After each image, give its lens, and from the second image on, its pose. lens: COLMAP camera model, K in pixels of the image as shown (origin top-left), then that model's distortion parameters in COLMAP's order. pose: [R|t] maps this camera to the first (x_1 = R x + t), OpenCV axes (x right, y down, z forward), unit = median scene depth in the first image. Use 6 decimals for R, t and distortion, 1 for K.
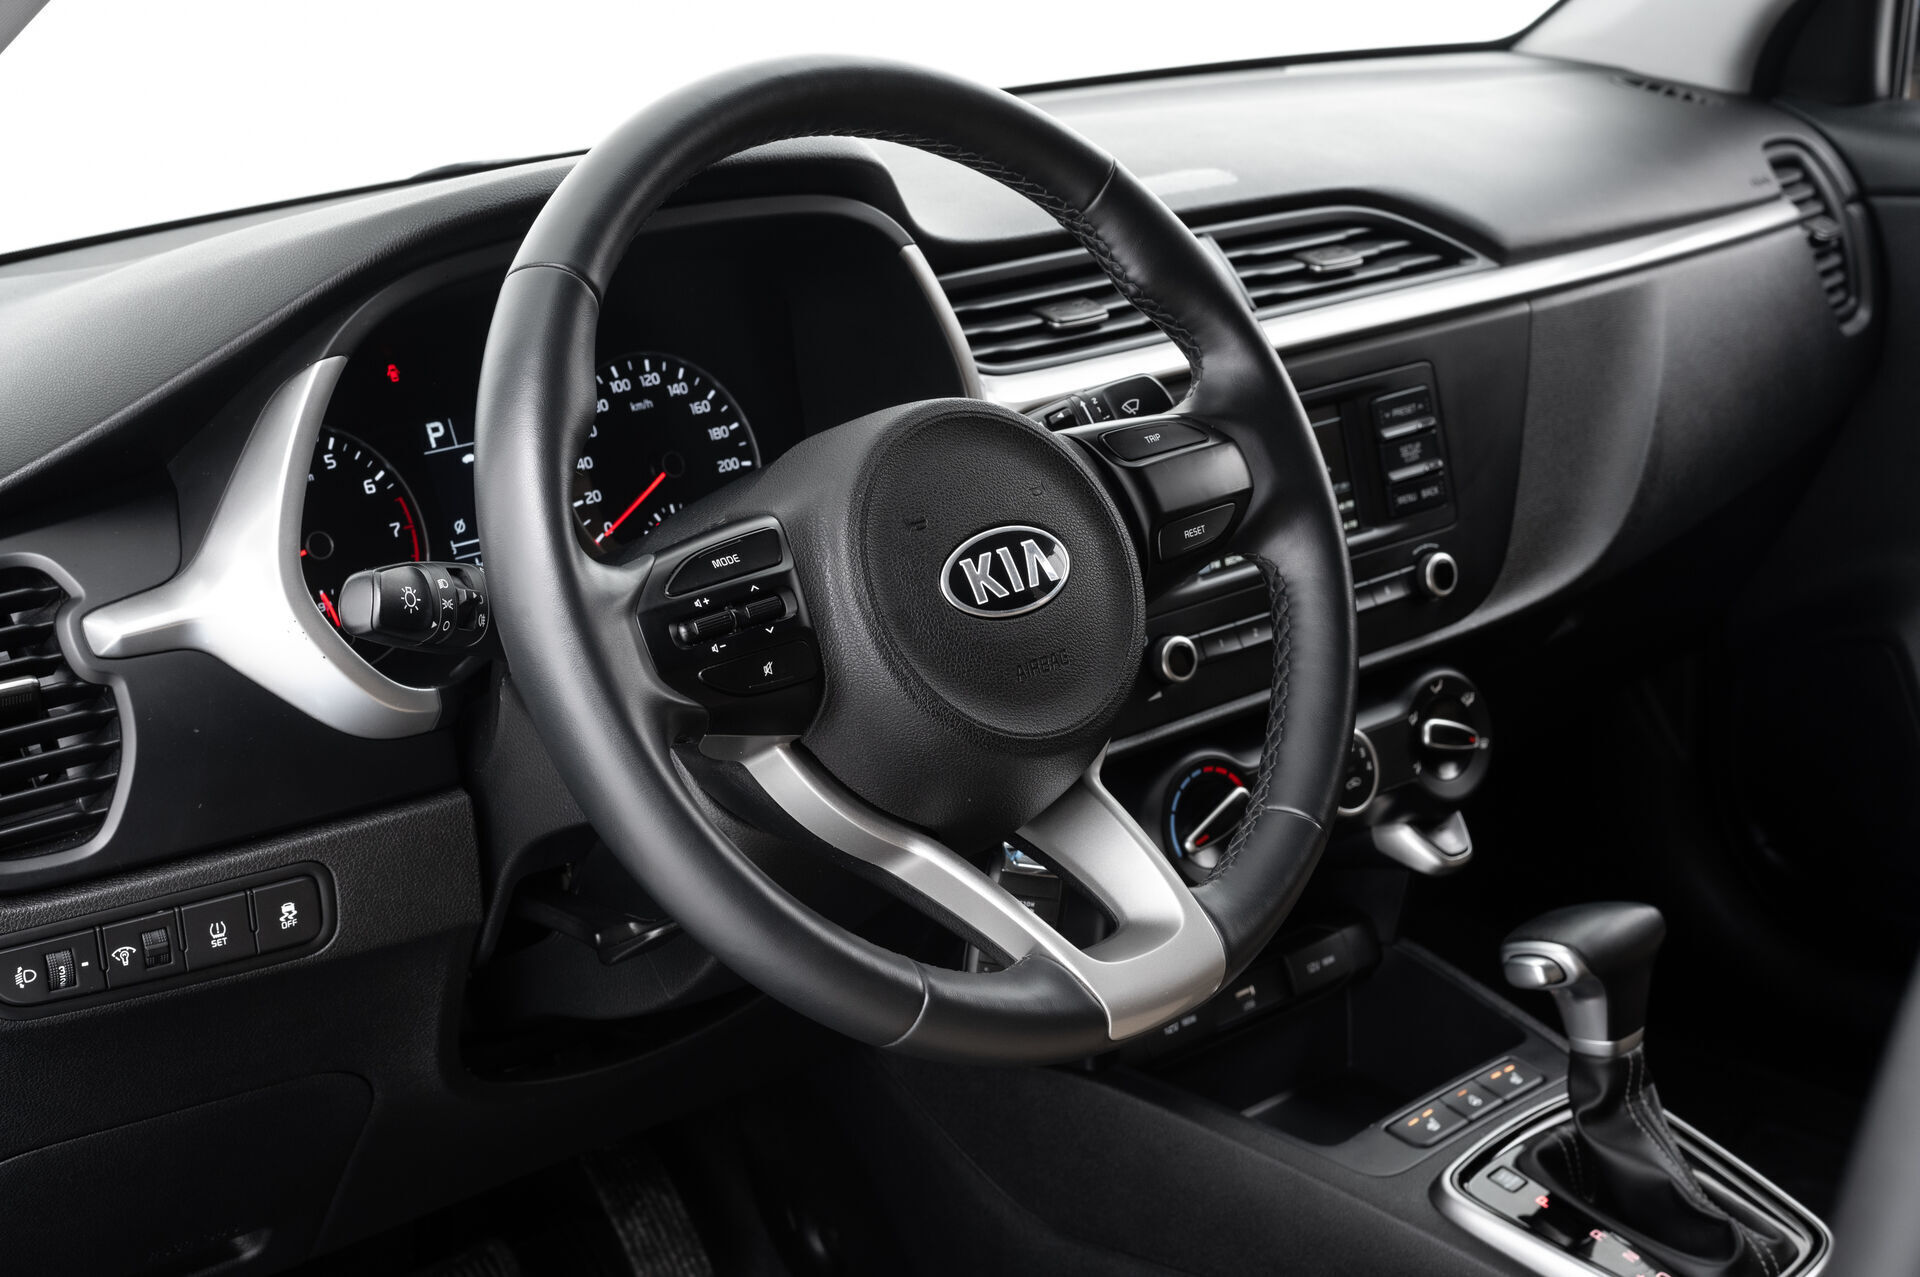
lens RADIAL K [[2885.3, 0, 960.0], [0, 2885.3, 638.5], [0, 0, 1]] dist [-0.000811, 0.007910]
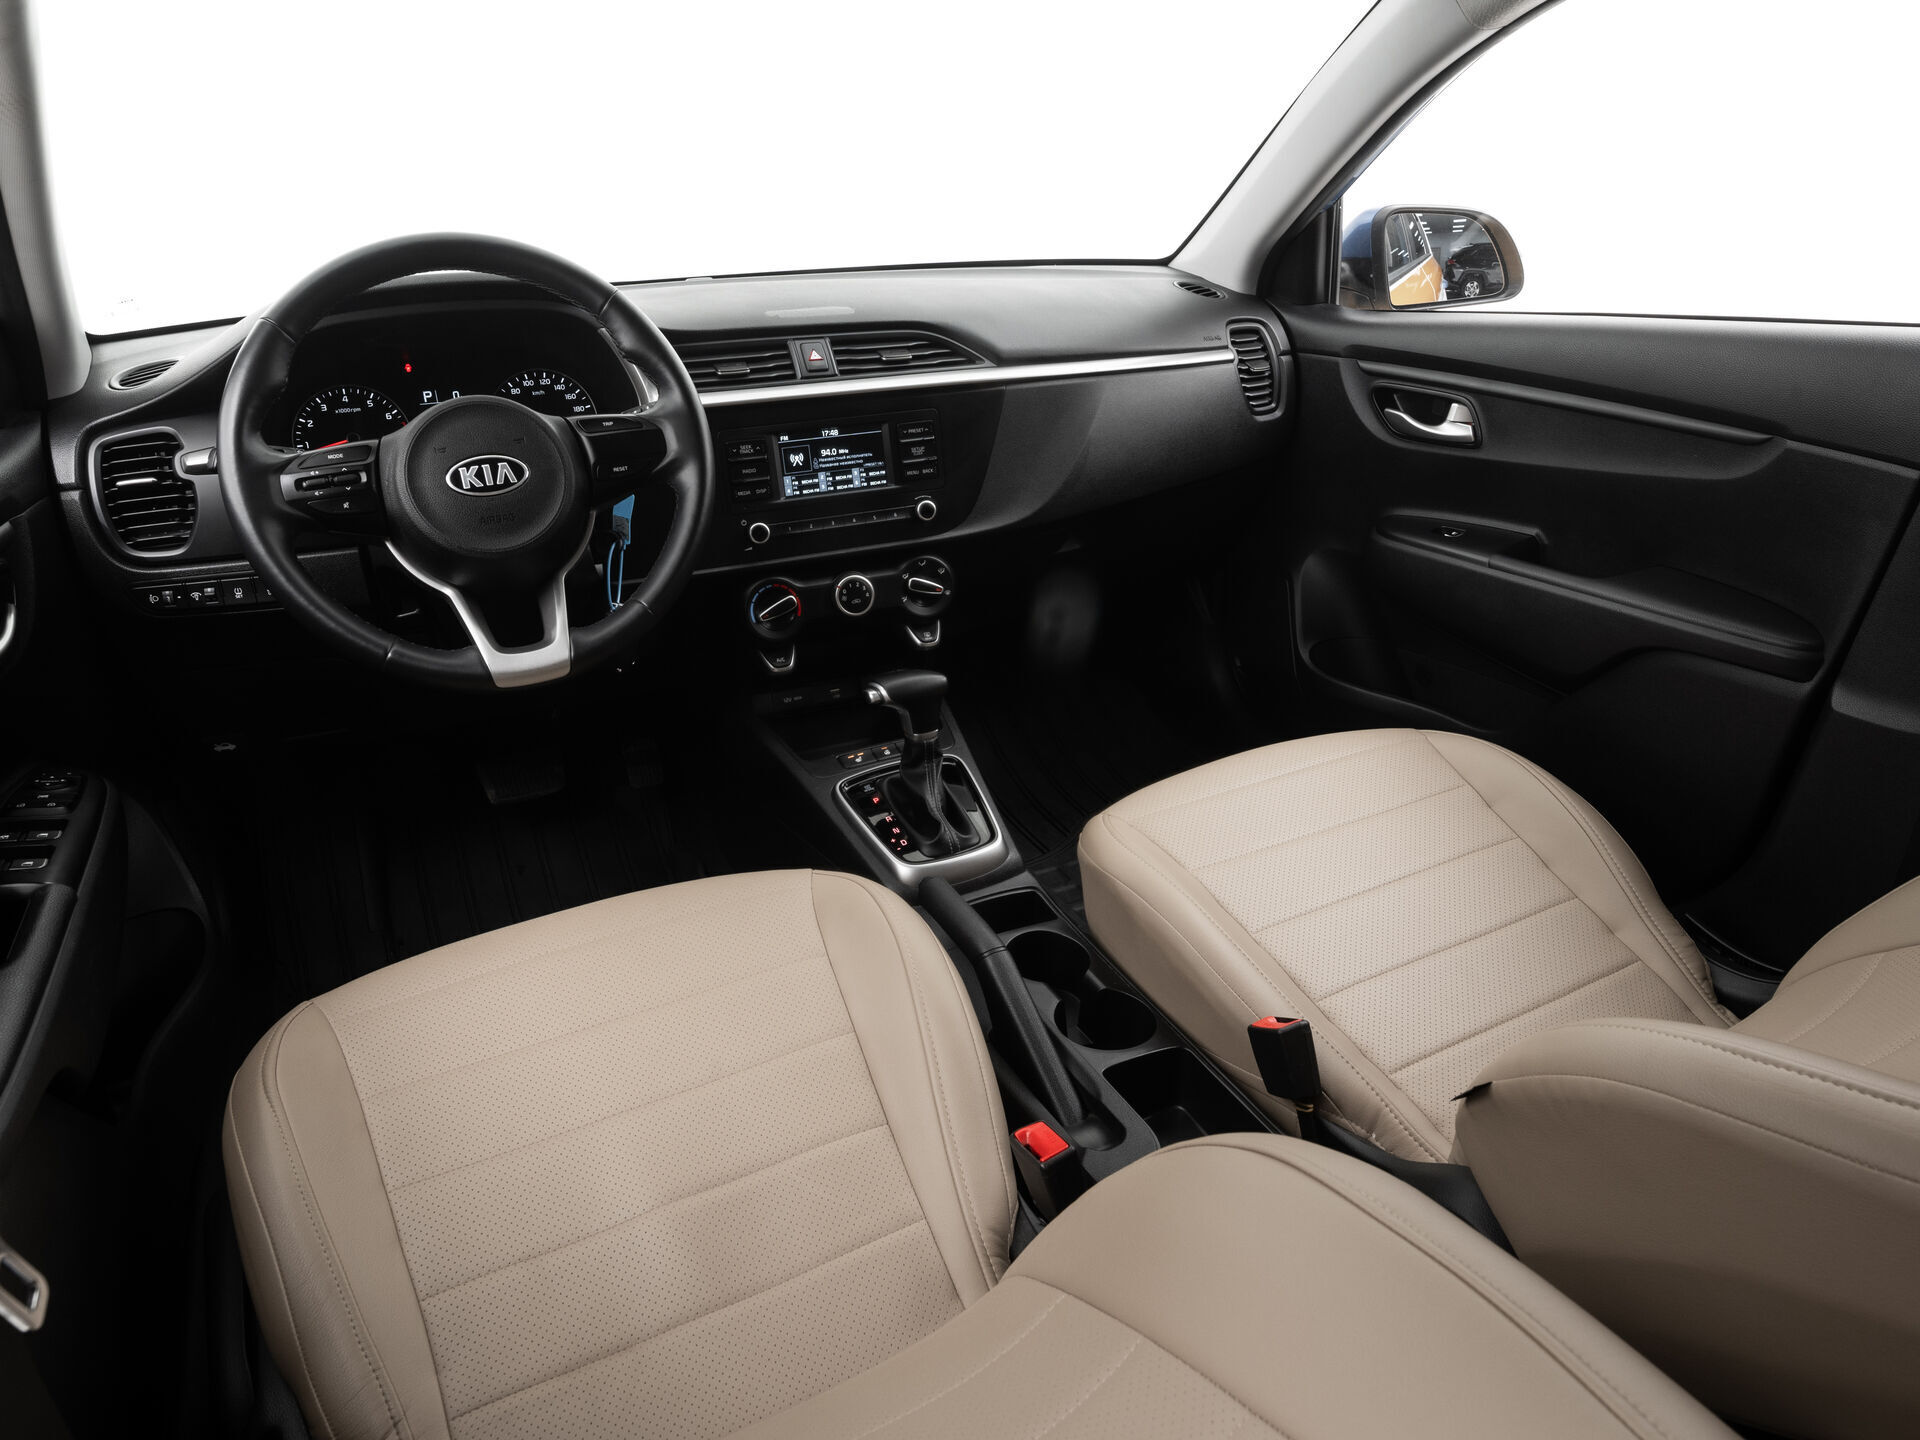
lens RADIAL K [[1255.7, 0, 966.3], [0, 1255.7, 706.8], [0, 0, 1]] dist [-0.027217, -0.002422]
pose [[0.957659, 0.154066, -0.243212, 0.484926], [-0.116800, 0.980033, 0.160913, -0.035693], [0.263147, -0.125692, 0.956533, 0.113878]]
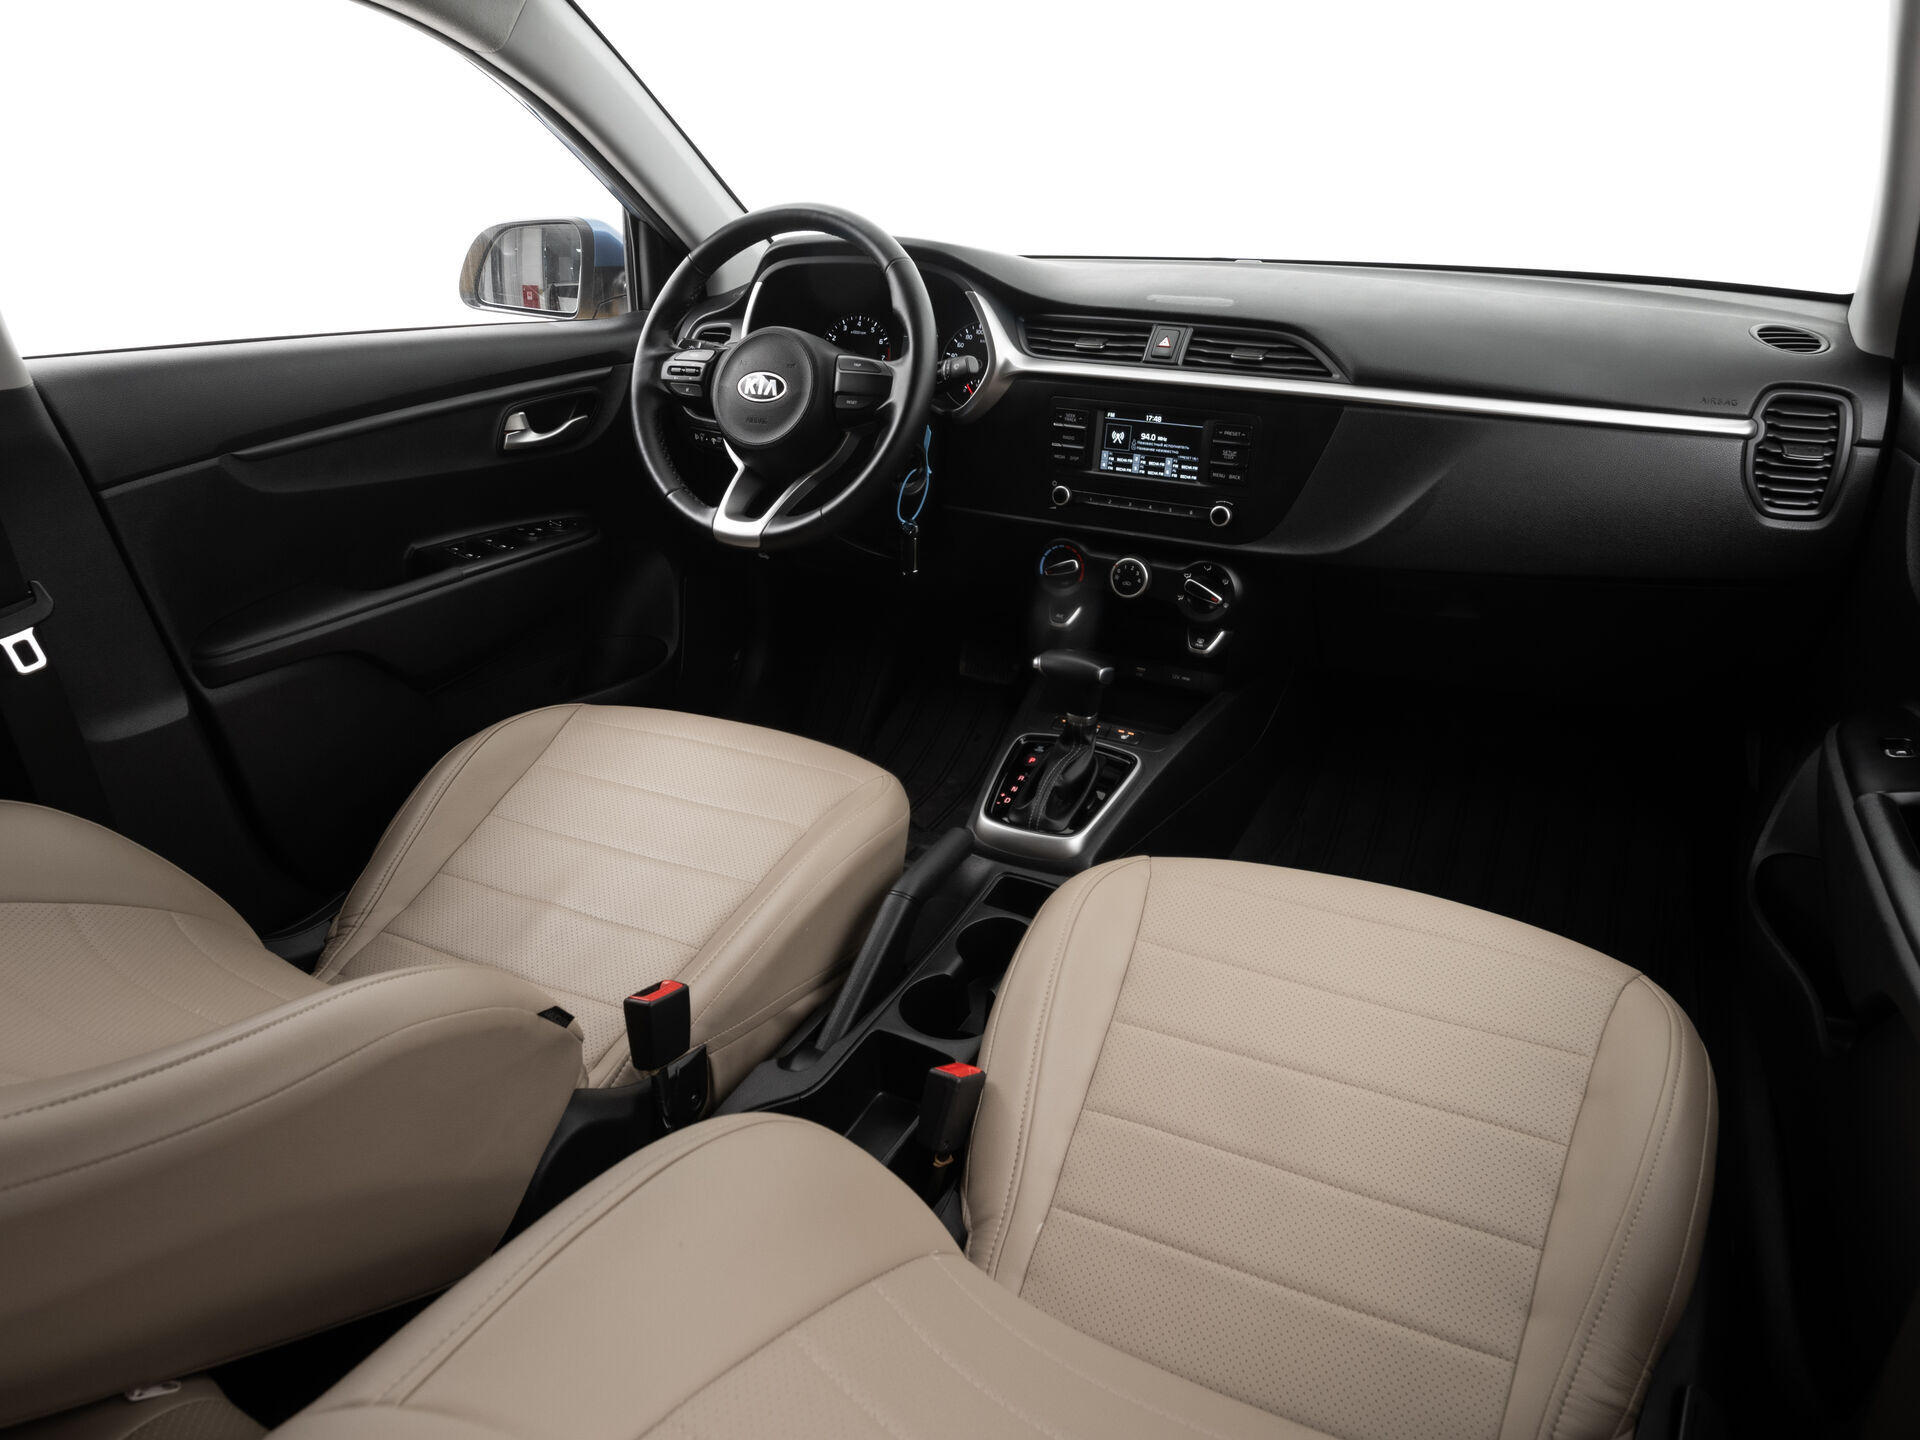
lens RADIAL K [[1255.7, 0, 966.3], [0, 1255.7, 706.8], [0, 0, 1]] dist [-0.027217, -0.002422]
pose [[0.339572, 0.439964, -0.831338, 0.997204], [-0.268324, 0.892441, 0.362700, -0.193748], [0.901495, 0.099905, 0.421101, 0.518966]]
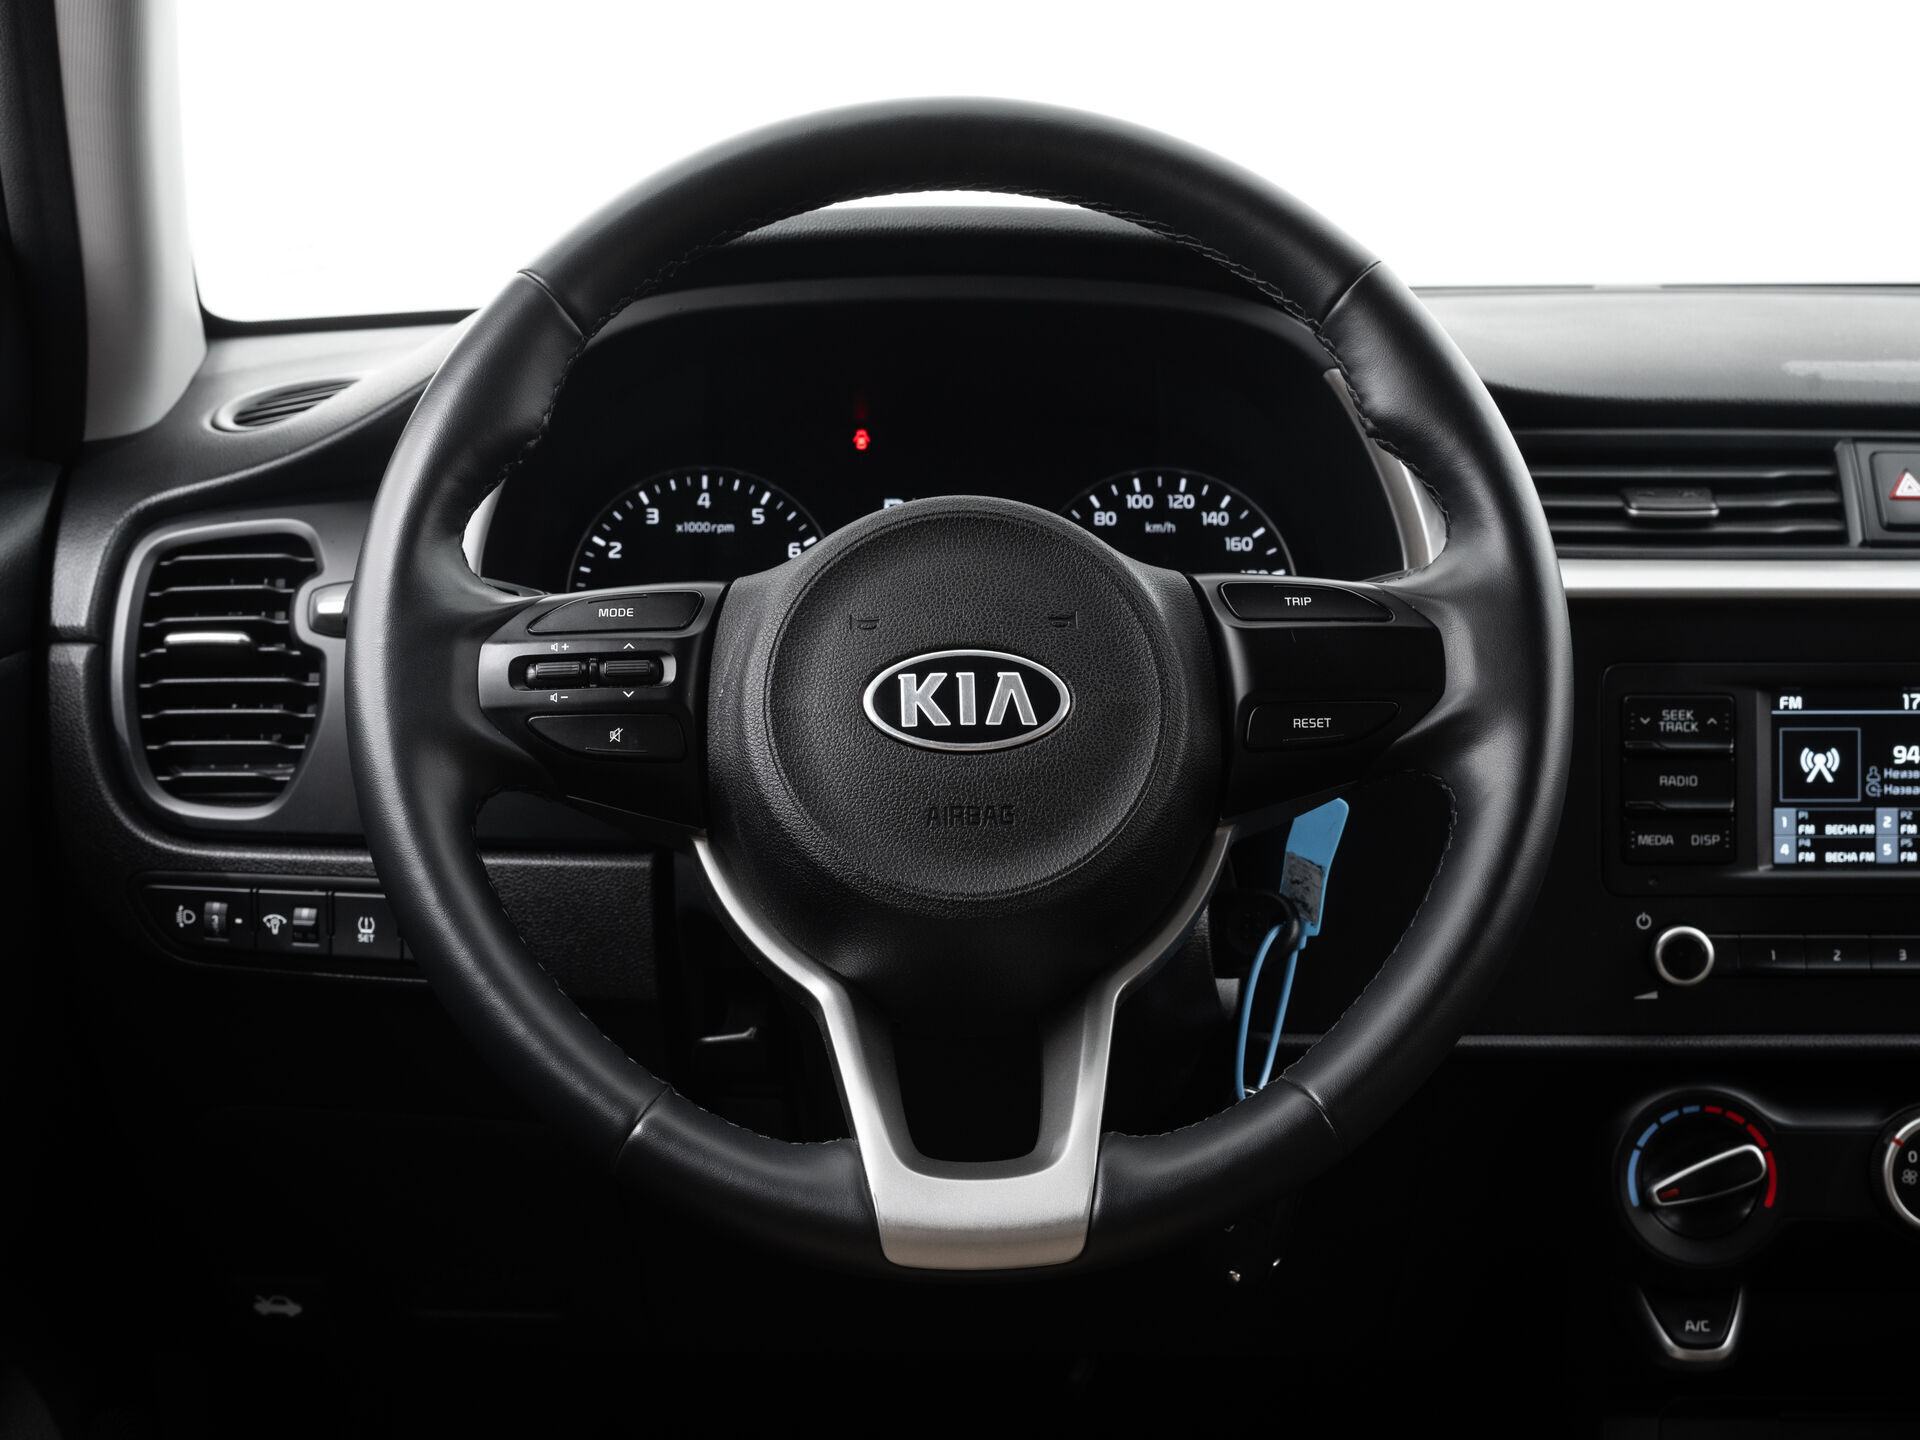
lens RADIAL K [[3242.1, 0, 960.0], [0, 3242.1, 720.0], [0, 0, 1]] dist [0.001803, 0.010670]
pose [[0.758548, 0.183187, -0.625338, 0.467135], [-0.224200, 0.974450, 0.013497, -0.022990], [0.611833, 0.129963, 0.780237, 0.196148]]
